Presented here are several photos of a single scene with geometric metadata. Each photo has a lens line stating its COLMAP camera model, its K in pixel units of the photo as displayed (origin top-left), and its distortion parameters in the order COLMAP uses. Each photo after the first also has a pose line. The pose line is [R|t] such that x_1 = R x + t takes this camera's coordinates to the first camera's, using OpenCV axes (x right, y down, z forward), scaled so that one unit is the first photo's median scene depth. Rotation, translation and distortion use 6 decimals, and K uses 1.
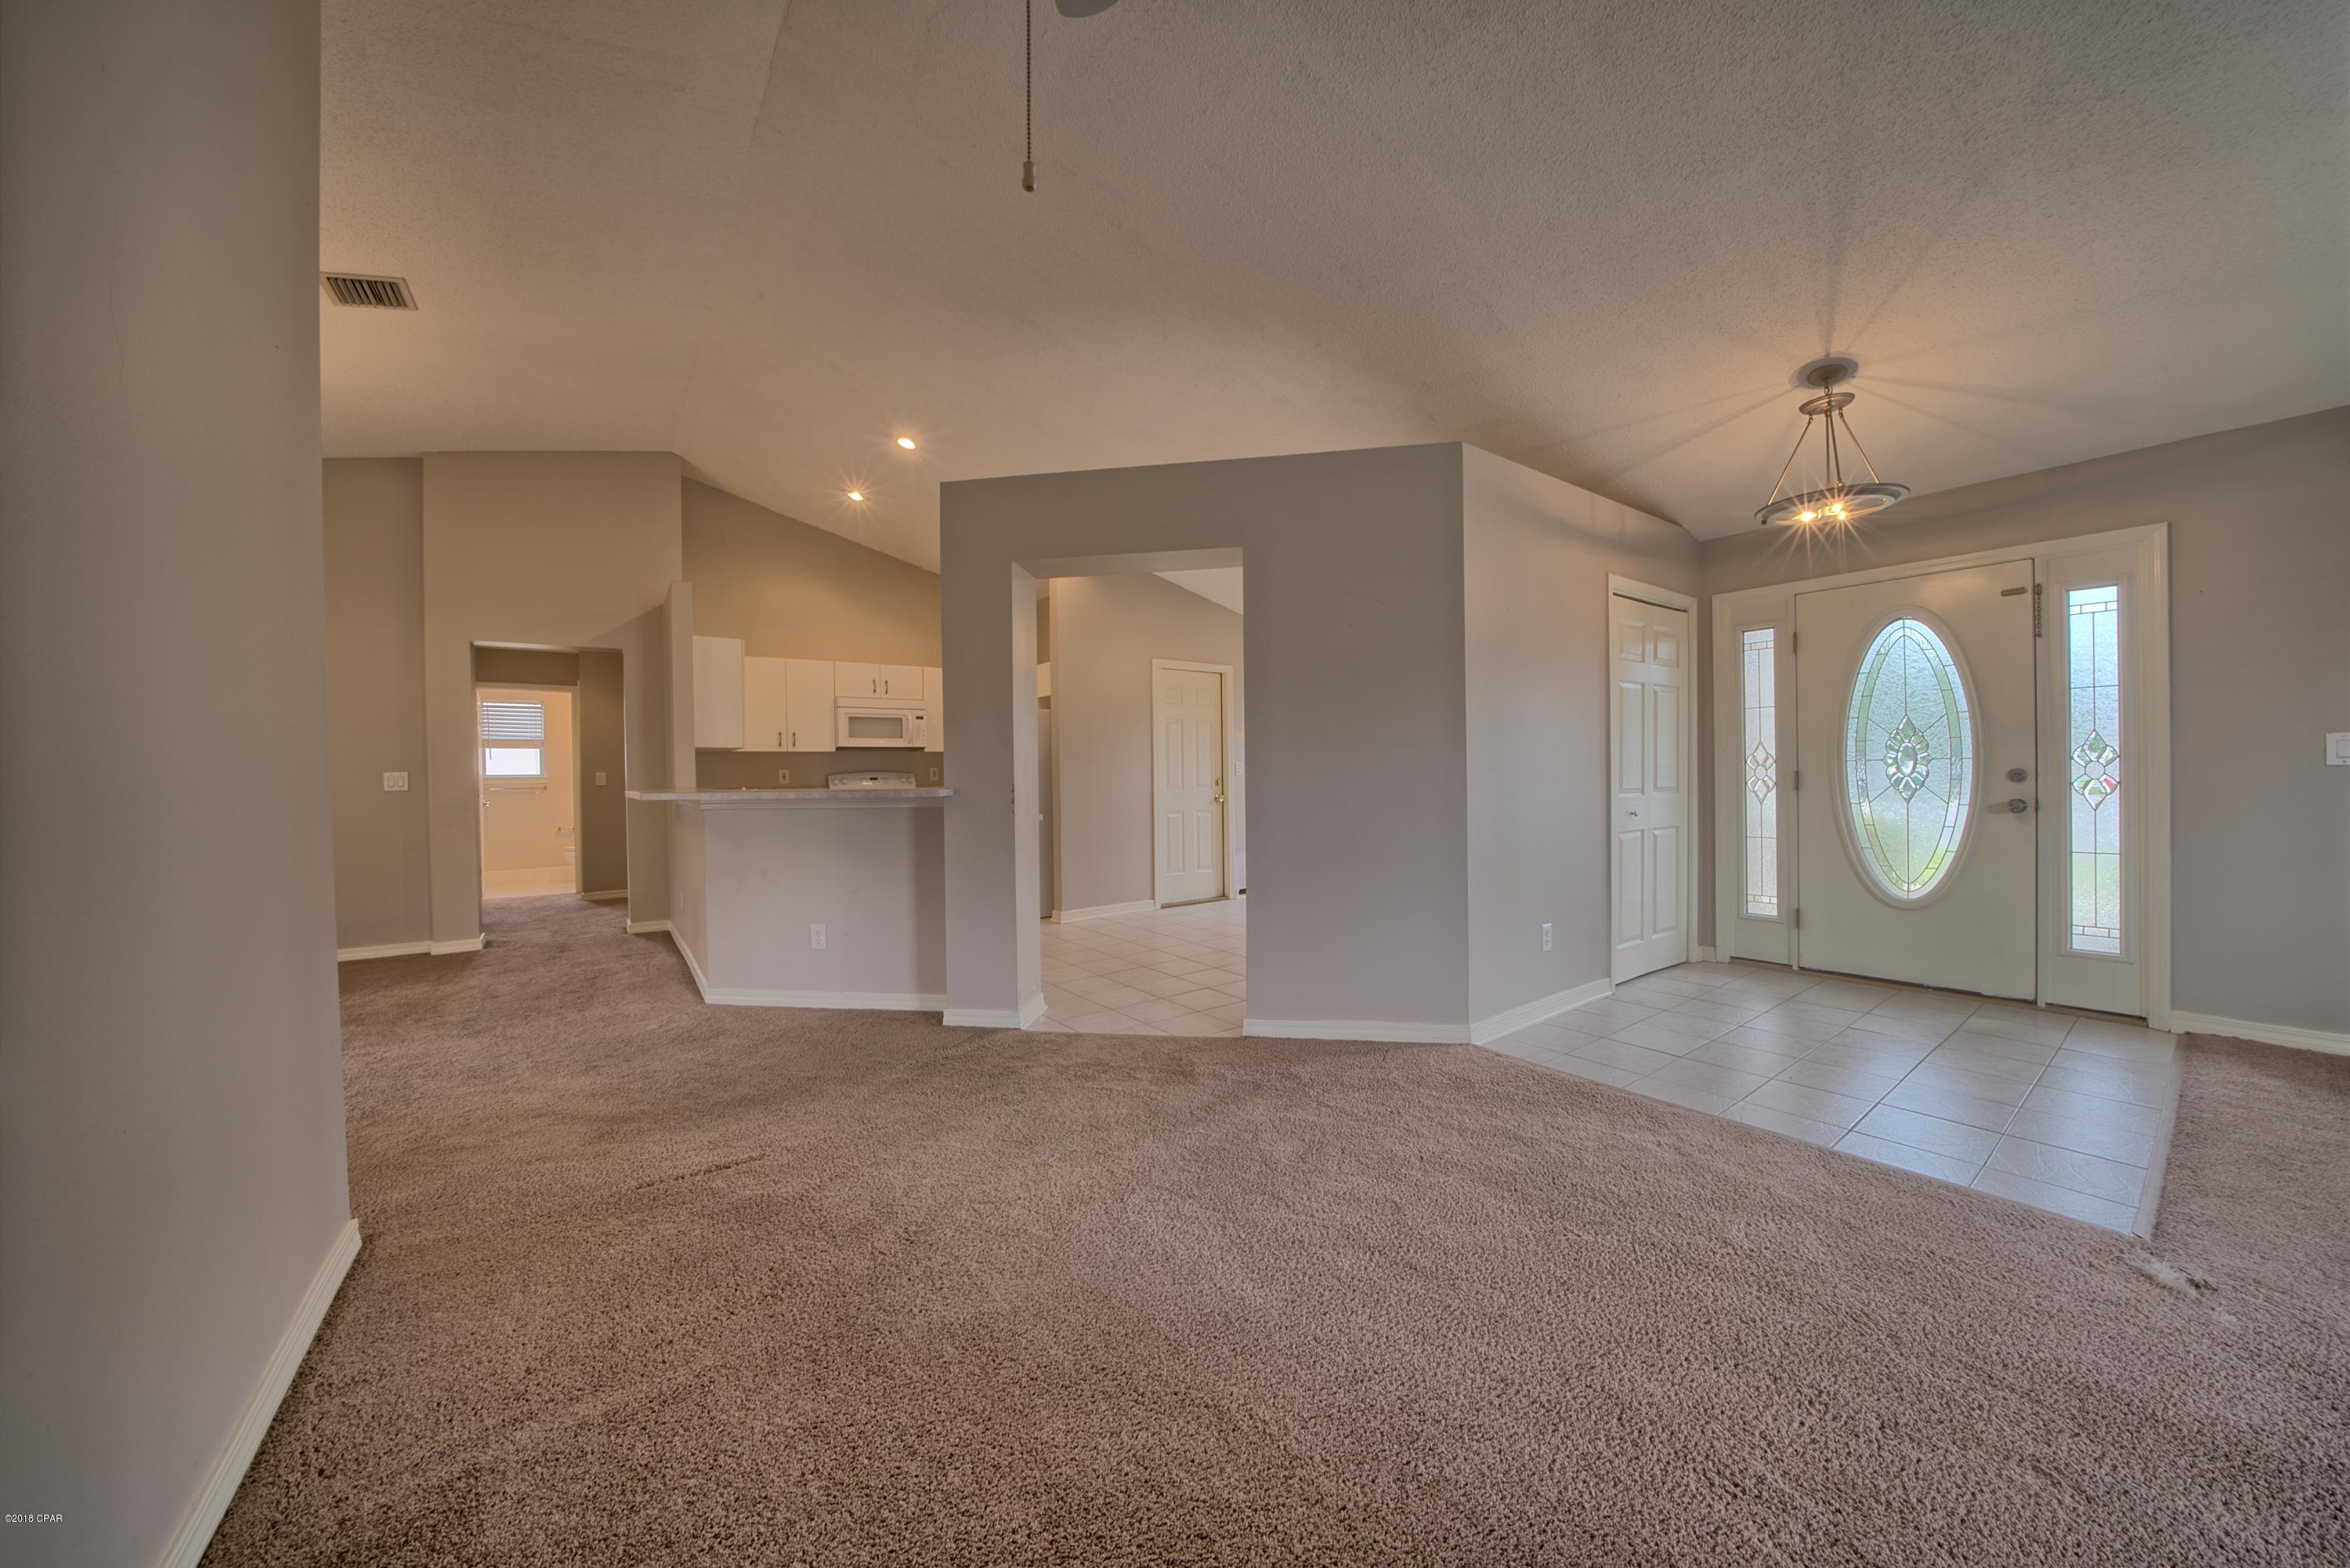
lens RADIAL K [[809.1, 0, 1168.4], [0, 809.1, 781.8], [0, 0, 1]] dist [-0.024945, 0.002101]
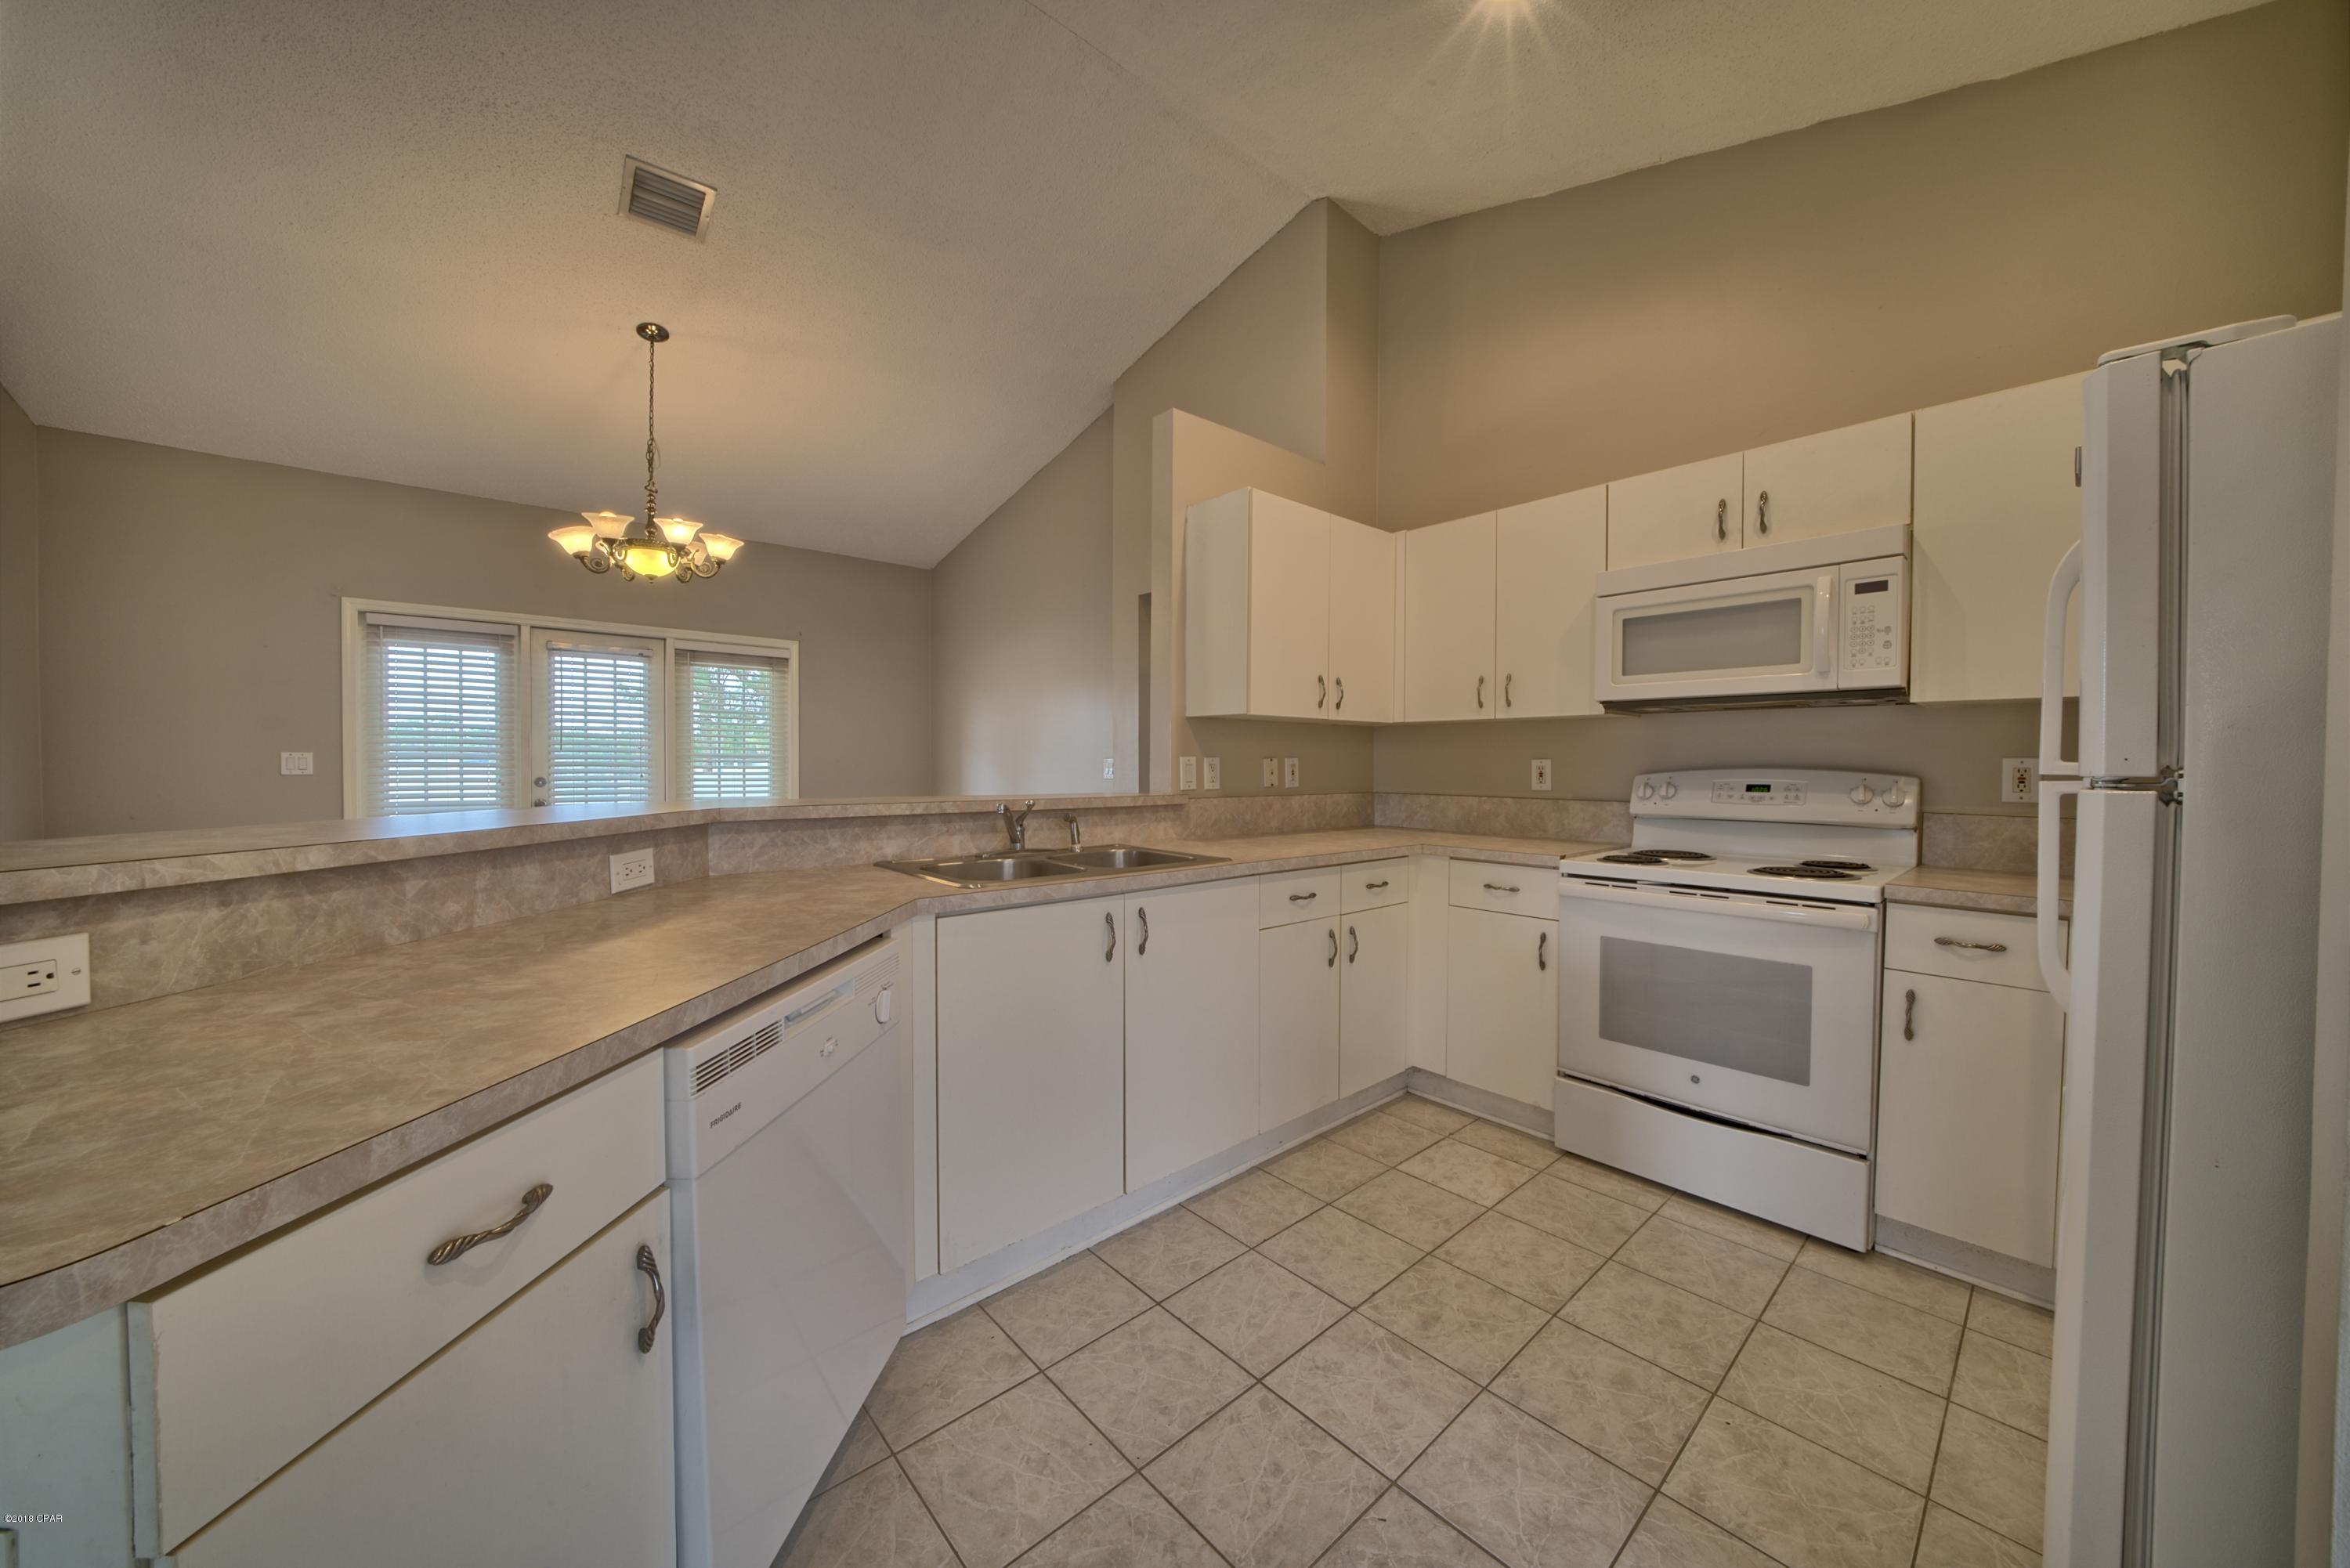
lens RADIAL K [[809.1, 0, 1168.4], [0, 809.1, 781.8], [0, 0, 1]] dist [-0.024945, 0.002101]
pose [[0.085520, 0.037141, -0.995644, -0.043078], [-0.017396, 0.999208, 0.035780, -0.015599], [0.996185, 0.014261, 0.086099, 0.773706]]
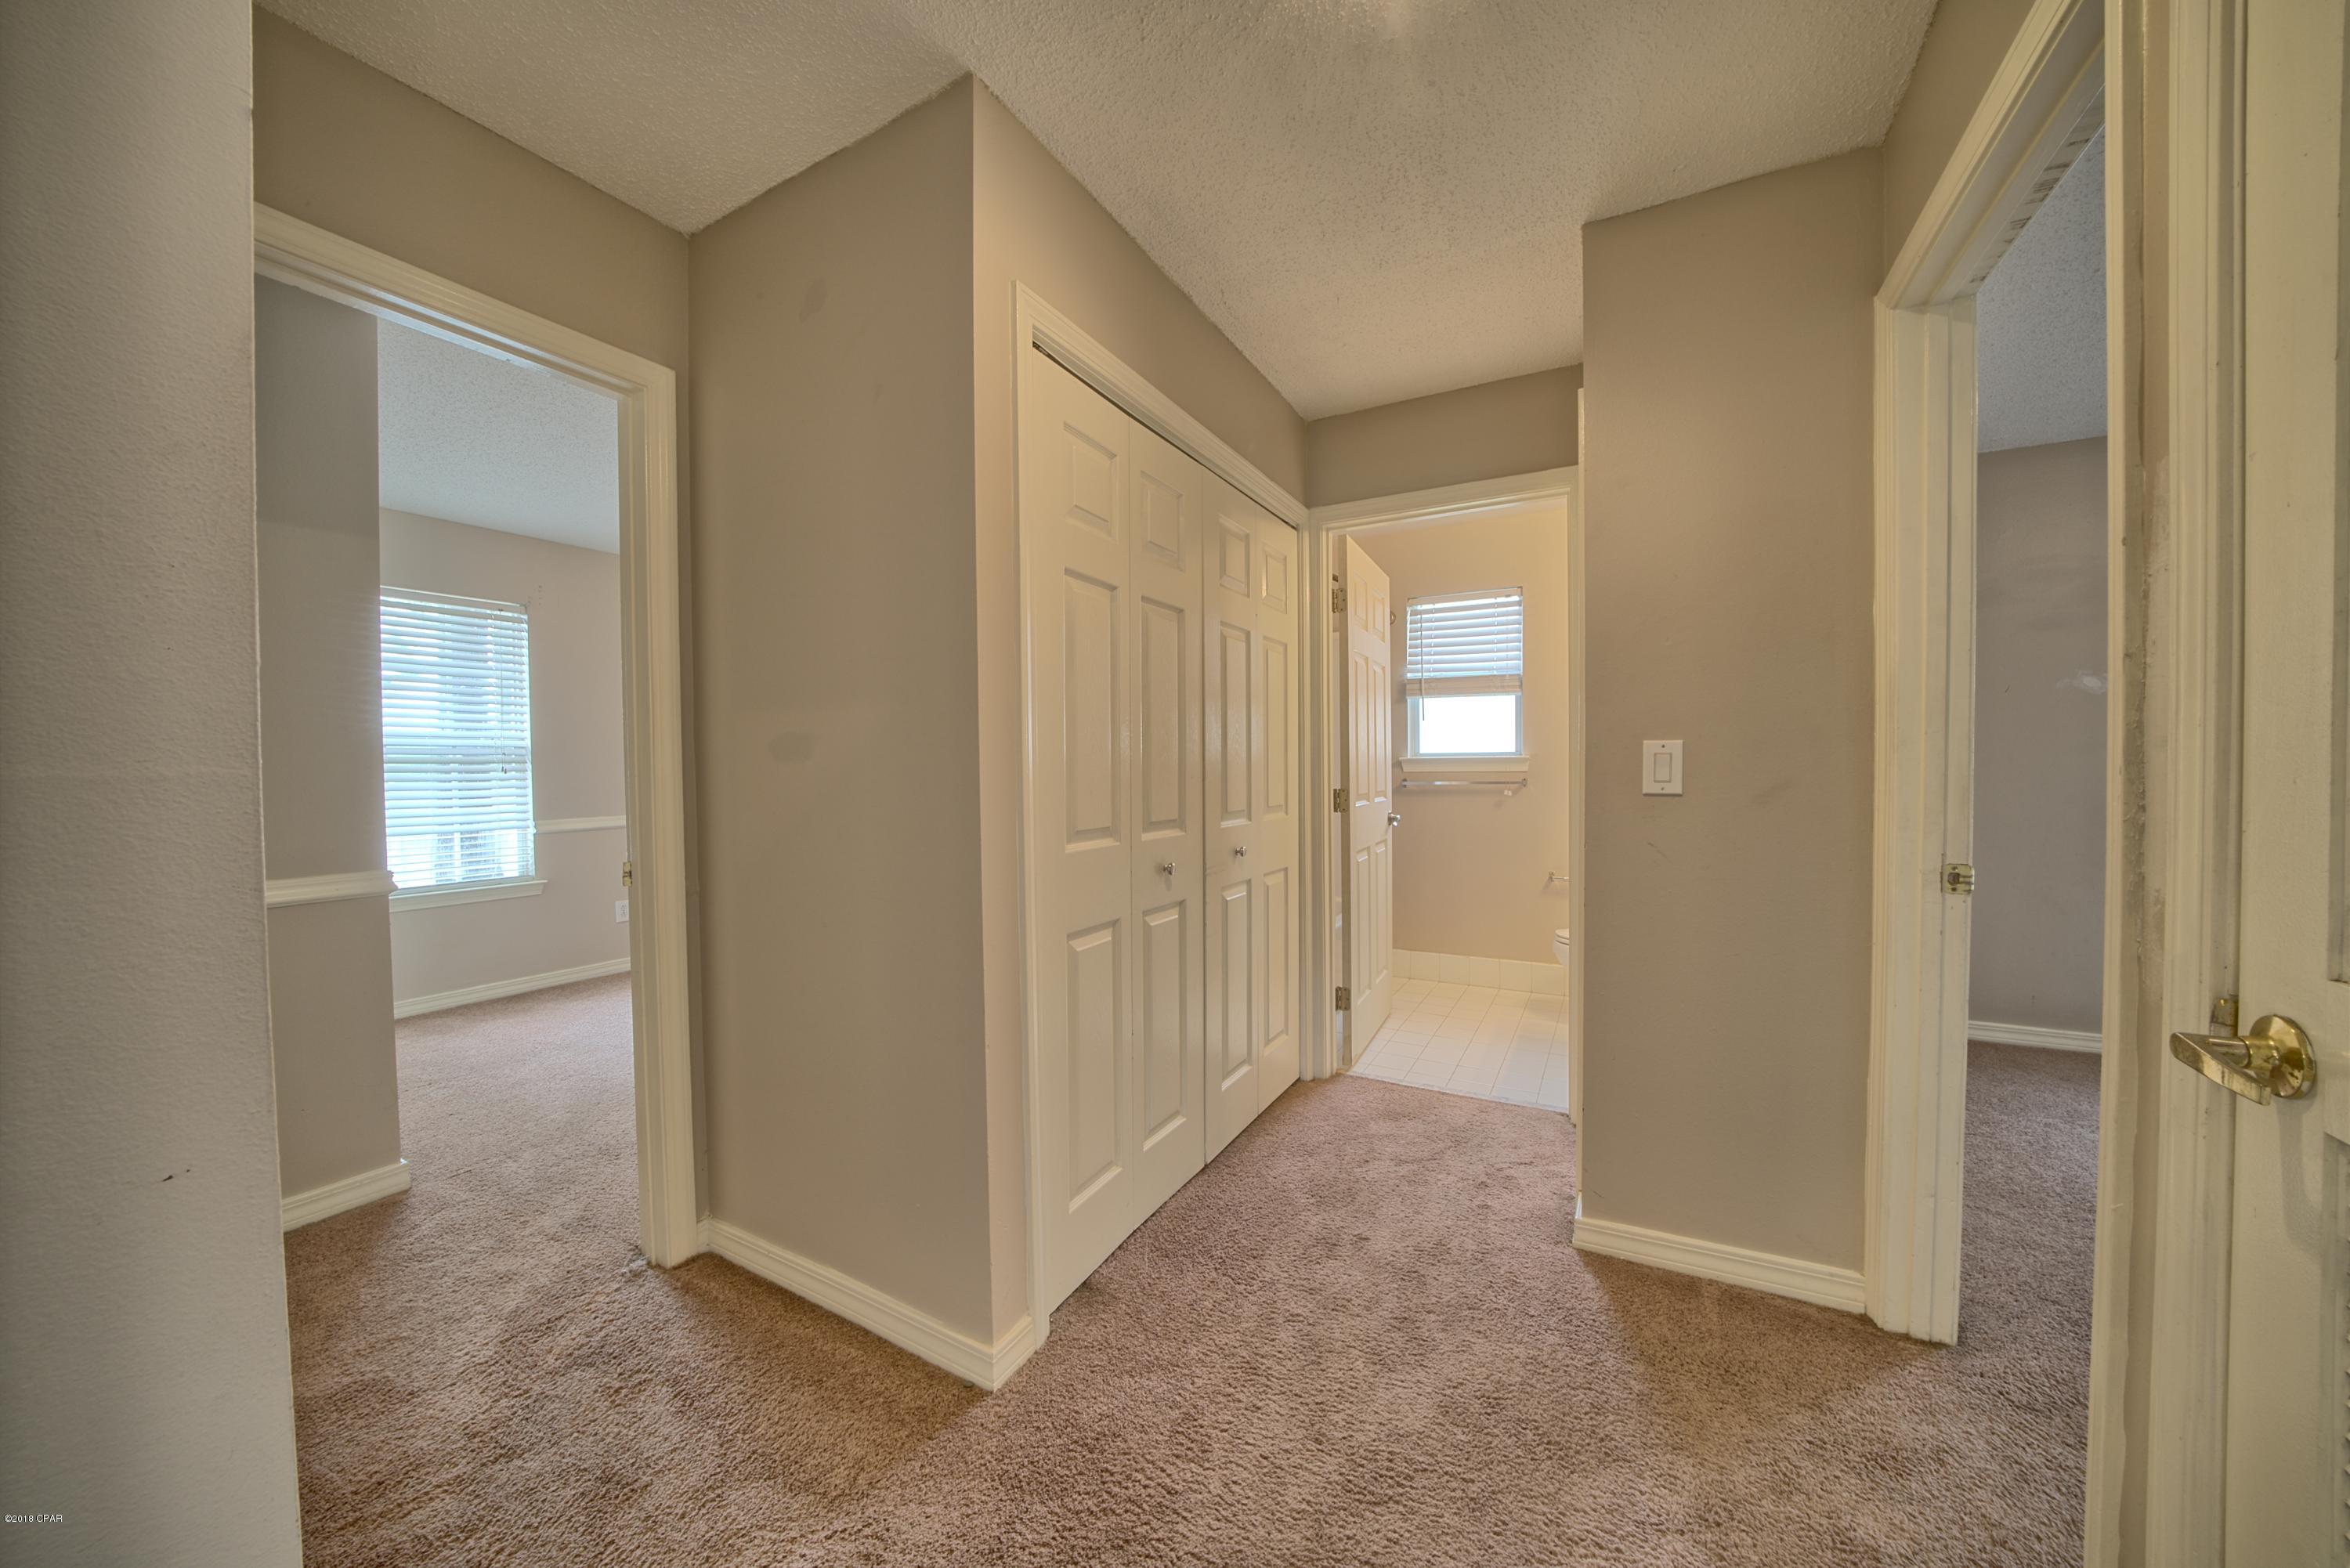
lens RADIAL K [[809.1, 0, 1168.4], [0, 809.1, 781.8], [0, 0, 1]] dist [-0.024945, 0.002101]
pose [[0.419016, 0.027285, -0.907569, -0.637915], [-0.006215, 0.999611, 0.027183, -0.005522], [0.907958, -0.005749, 0.419023, 0.879189]]
